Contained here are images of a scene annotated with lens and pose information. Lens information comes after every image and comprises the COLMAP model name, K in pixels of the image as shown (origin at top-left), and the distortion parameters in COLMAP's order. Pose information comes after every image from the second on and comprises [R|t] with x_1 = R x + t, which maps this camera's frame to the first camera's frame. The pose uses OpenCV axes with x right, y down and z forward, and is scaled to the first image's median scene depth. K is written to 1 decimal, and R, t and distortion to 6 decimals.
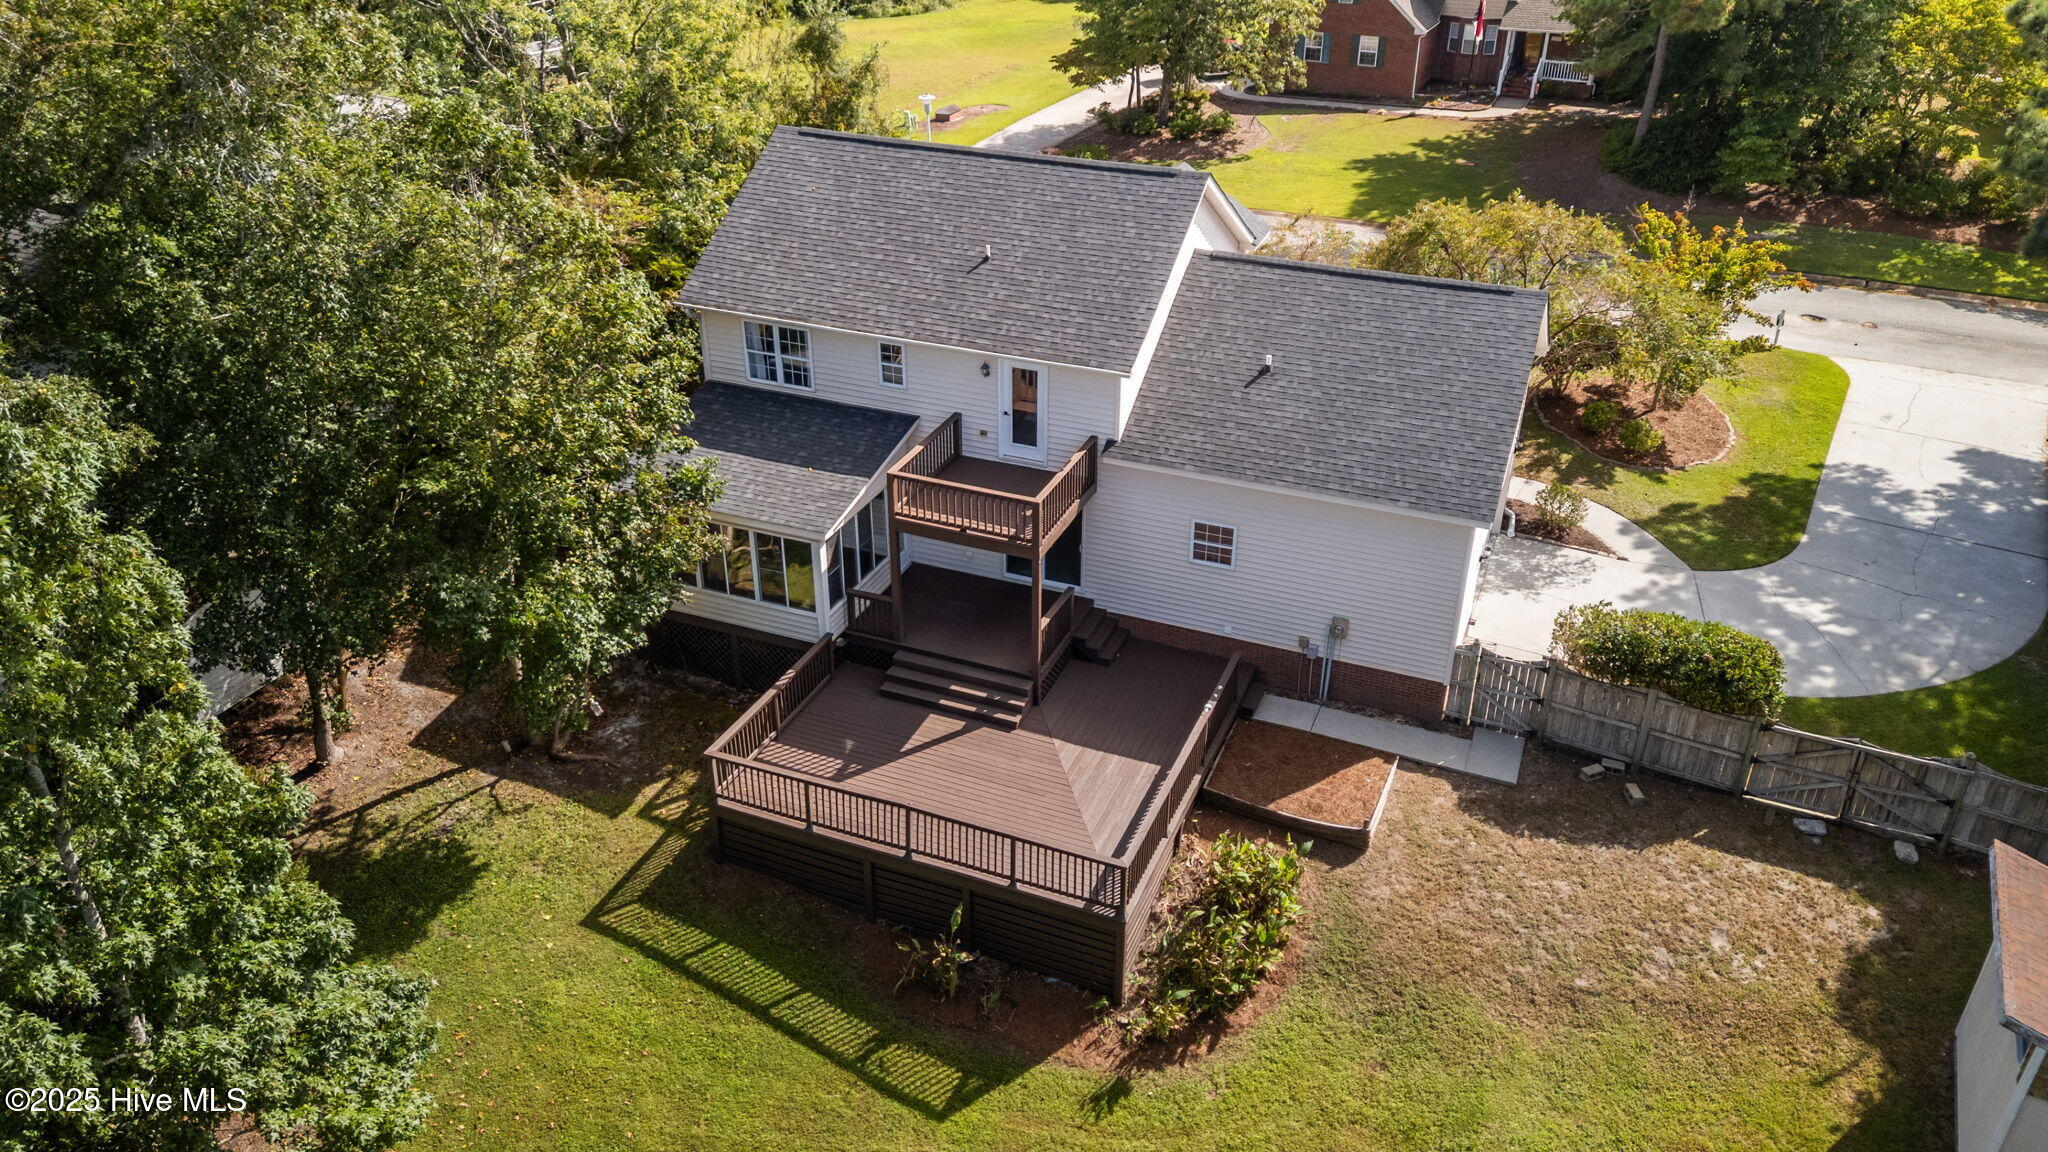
lens RADIAL K [[1442.9, 0, 1026.0], [0, 1442.9, 575.5], [0, 0, 1]] dist [0.087145, 0.000245]
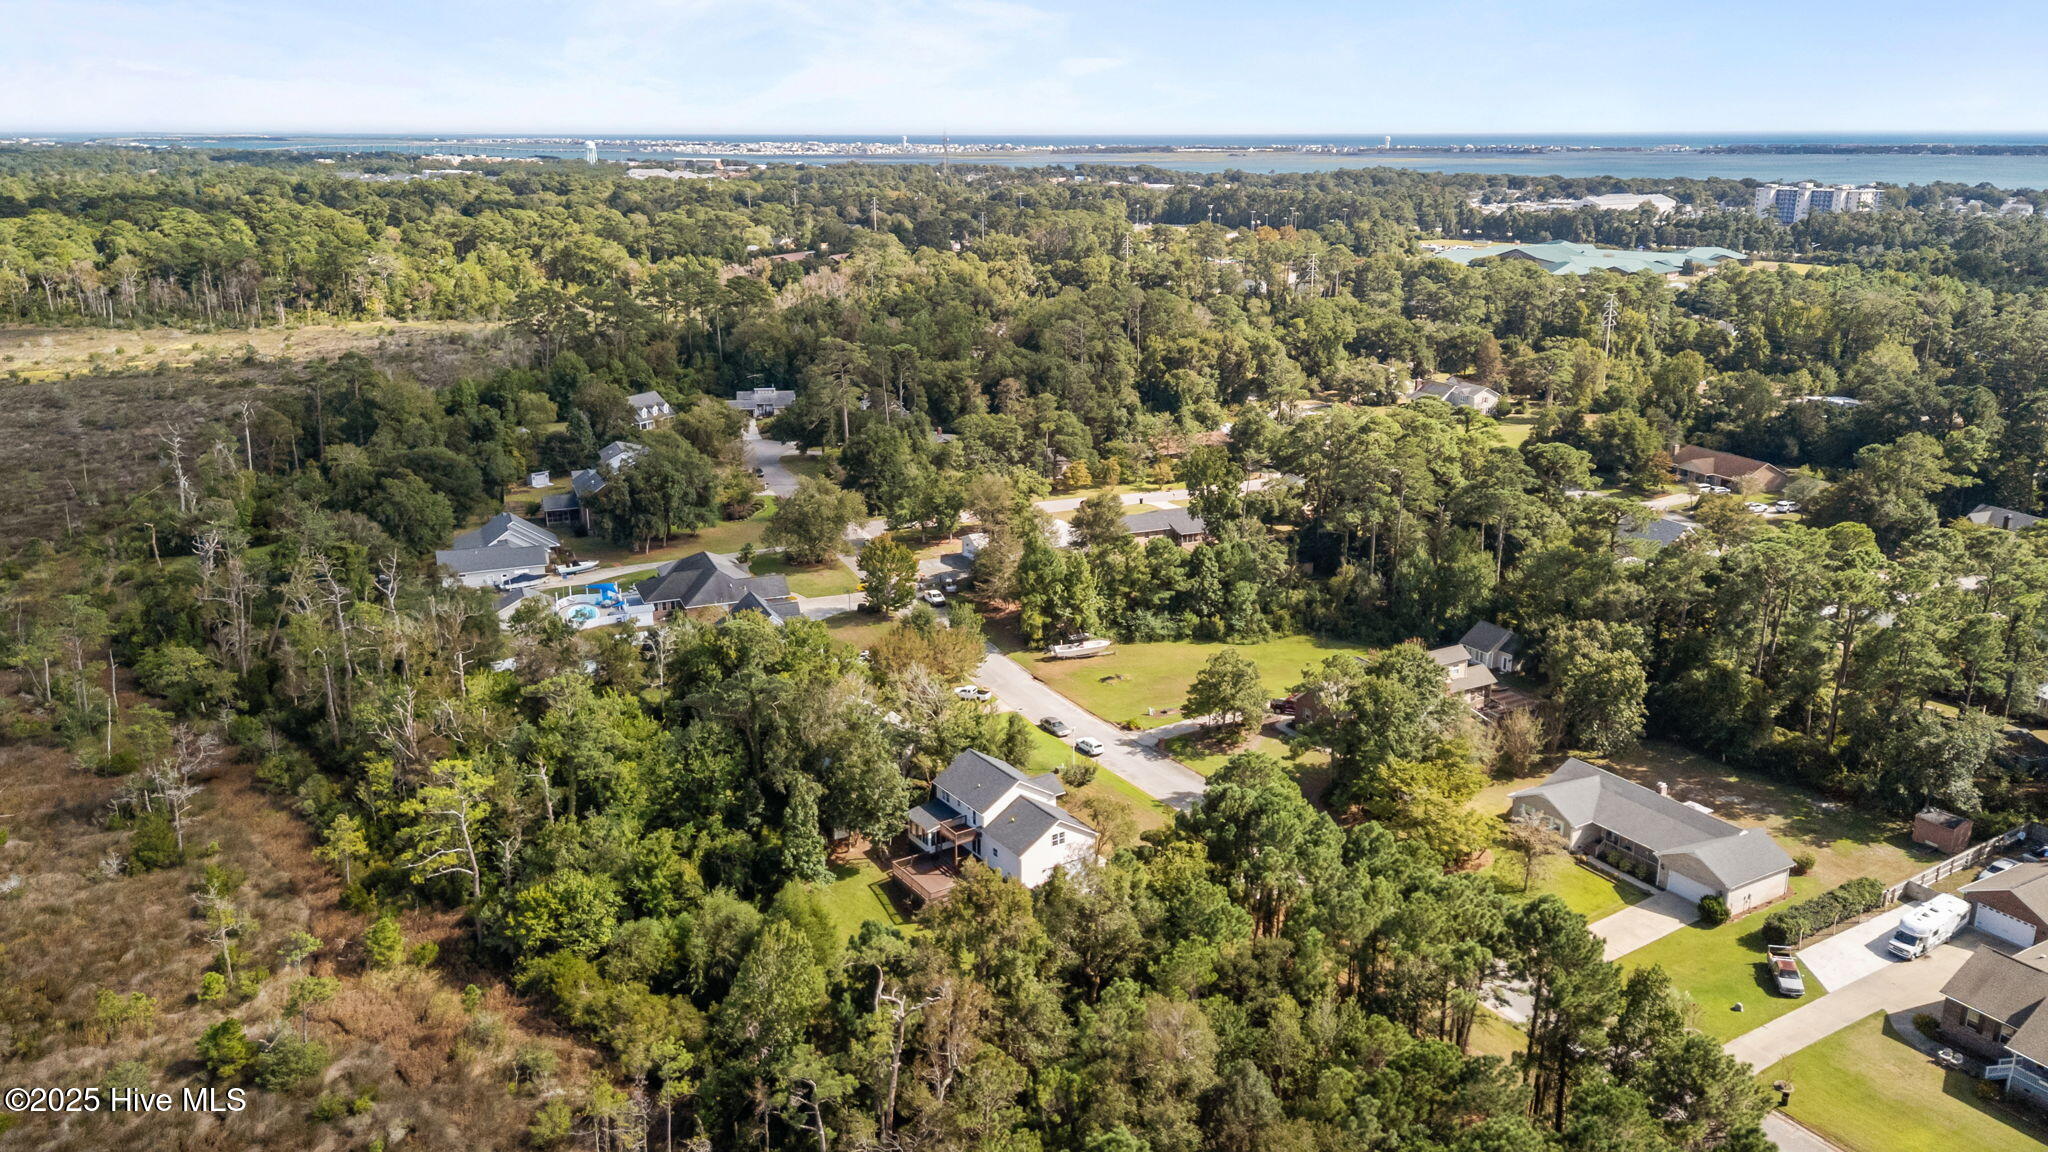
lens RADIAL K [[1594.5, 0, 1087.0], [0, 1594.5, 580.1], [0, 0, 1]] dist [0.045368, 0.000508]
pose [[0.818054, 0.152488, -0.554558, 3.396506], [-0.268969, 0.953708, -0.134525, -0.273563], [0.508373, 0.259208, 0.821199, -3.698426]]
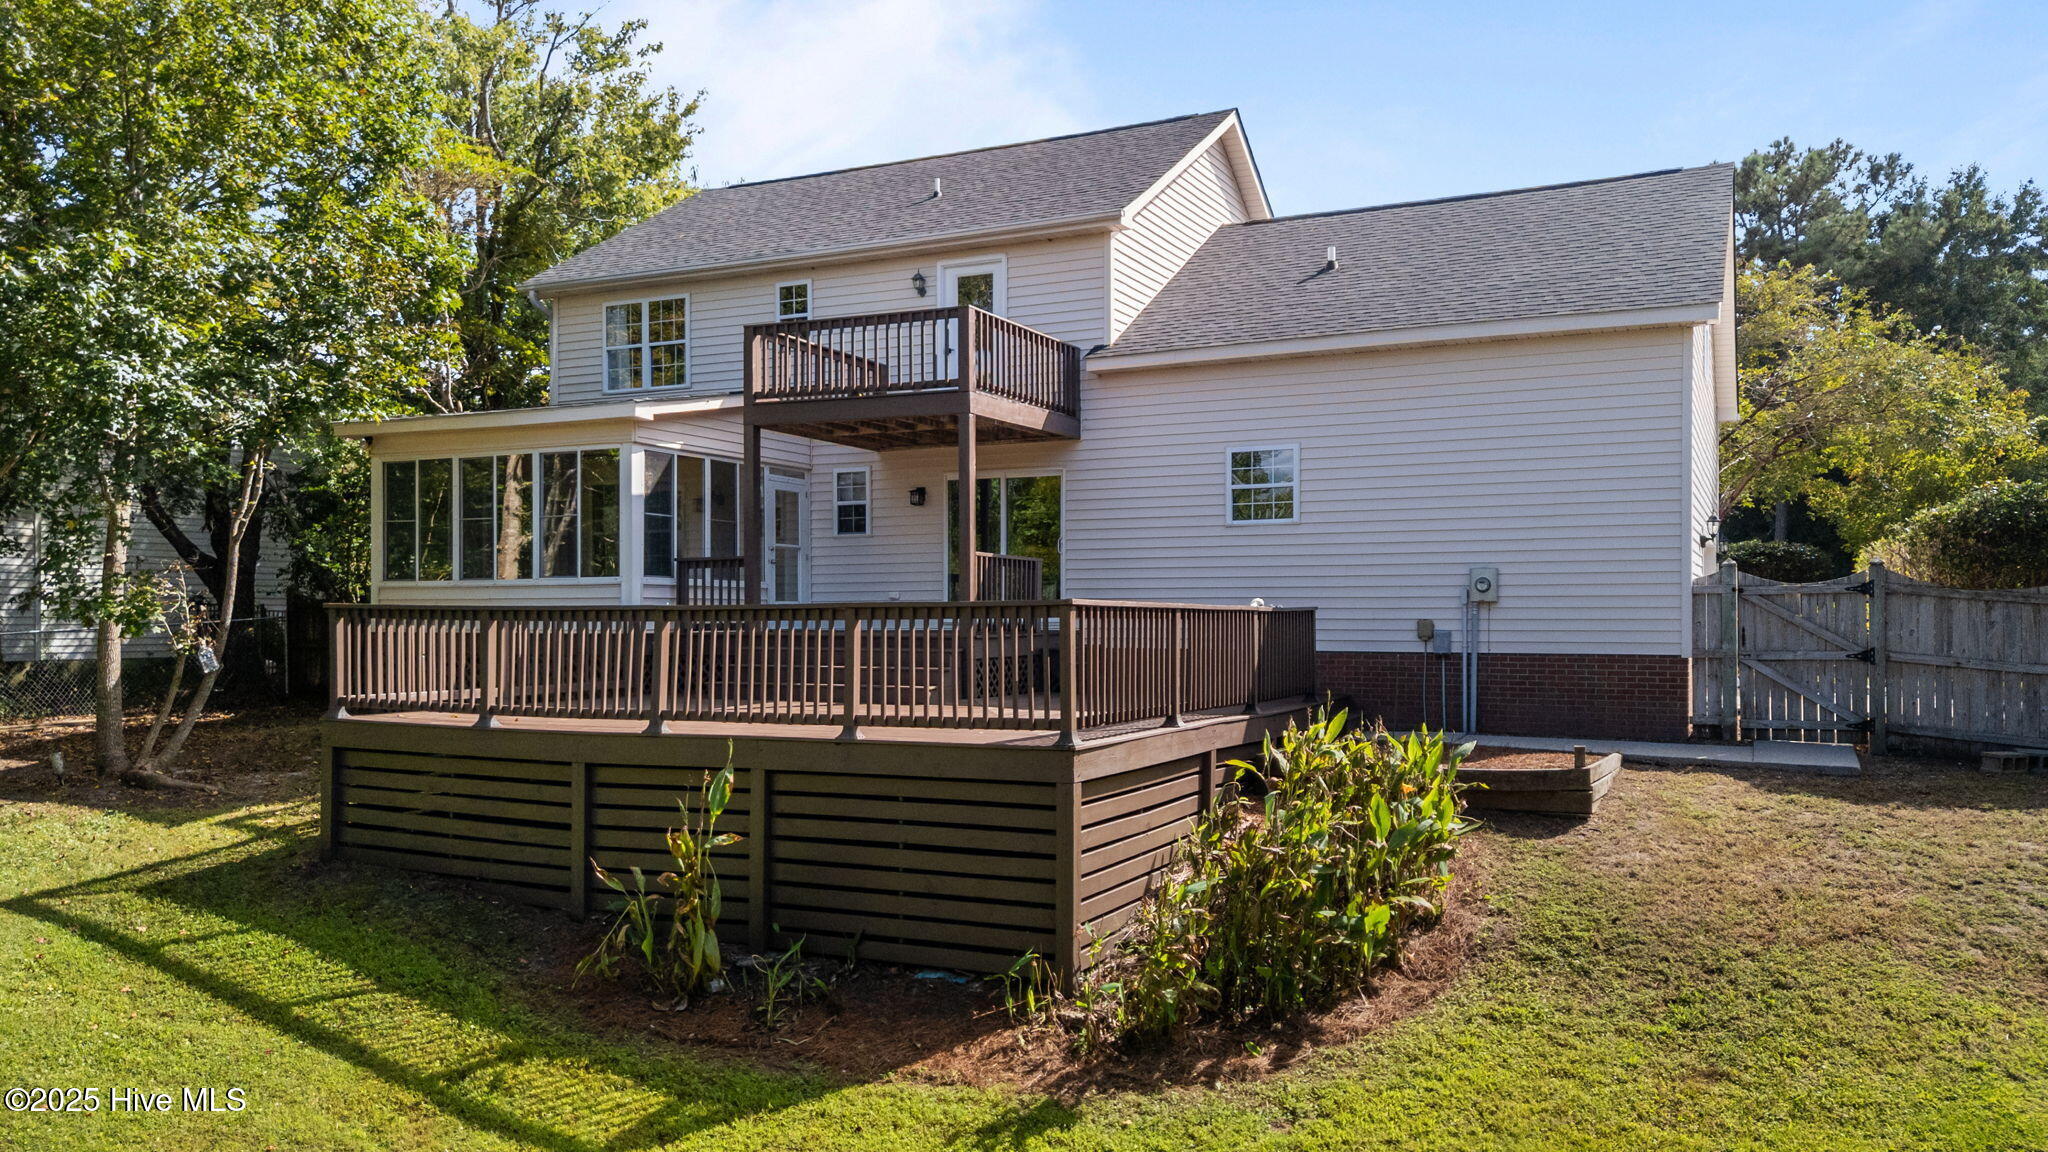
lens RADIAL K [[1498.9, 0, 1030.4], [0, 1498.9, 612.8], [0, 0, 1]] dist [0.084601, -0.092586]
pose [[0.998418, 0.000438, -0.056227, 0.066974], [-0.028125, 0.869781, -0.492637, 0.357901], [0.048690, 0.493439, 0.868417, 0.466094]]
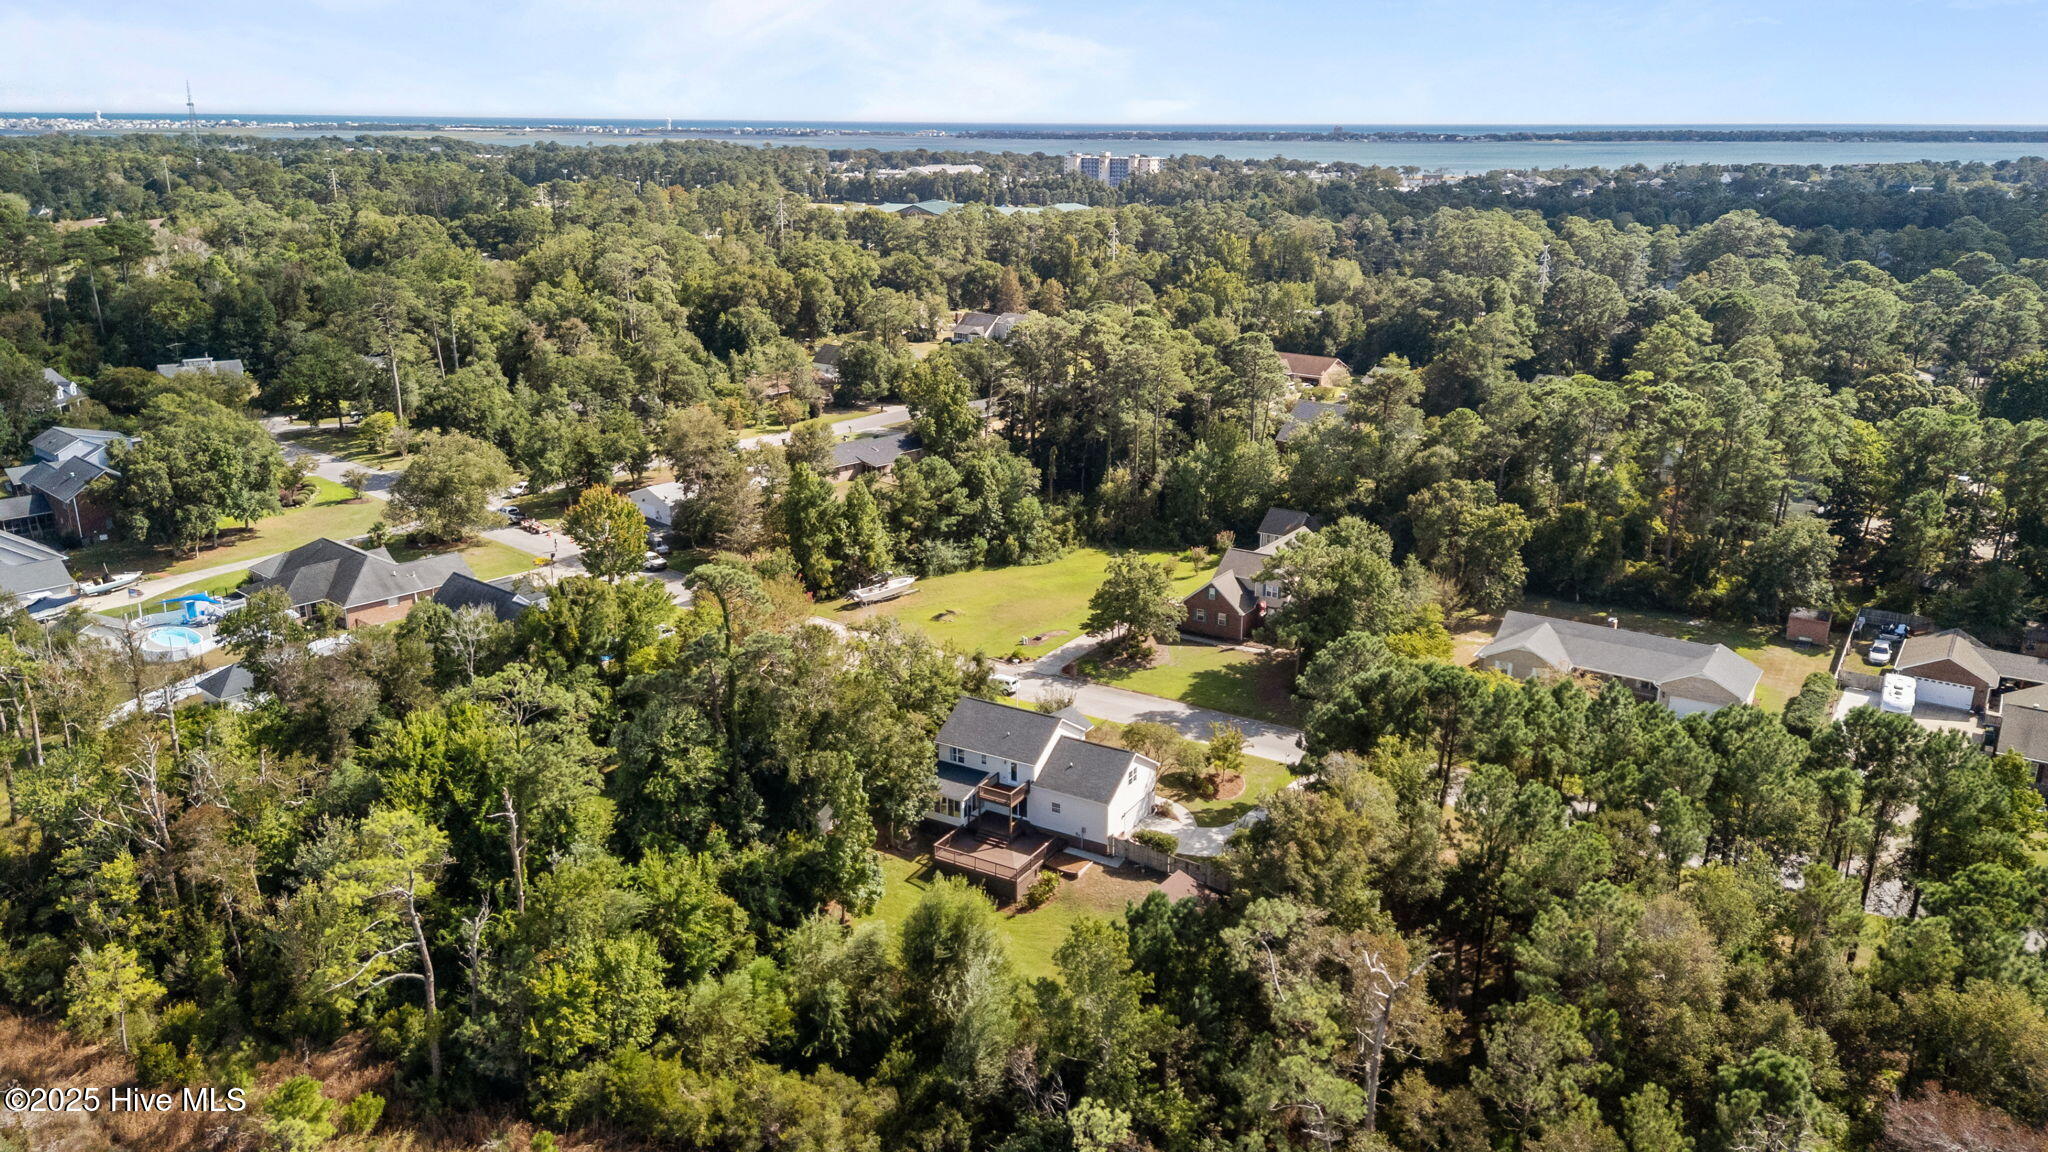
lens RADIAL K [[1498.9, 0, 1030.4], [0, 1498.9, 612.8], [0, 0, 1]] dist [0.084601, -0.092586]
pose [[0.989393, 0.042354, -0.138955, 0.643714], [-0.067663, 0.980815, -0.182820, 0.225147], [0.128546, 0.190283, 0.973277, -3.360185]]
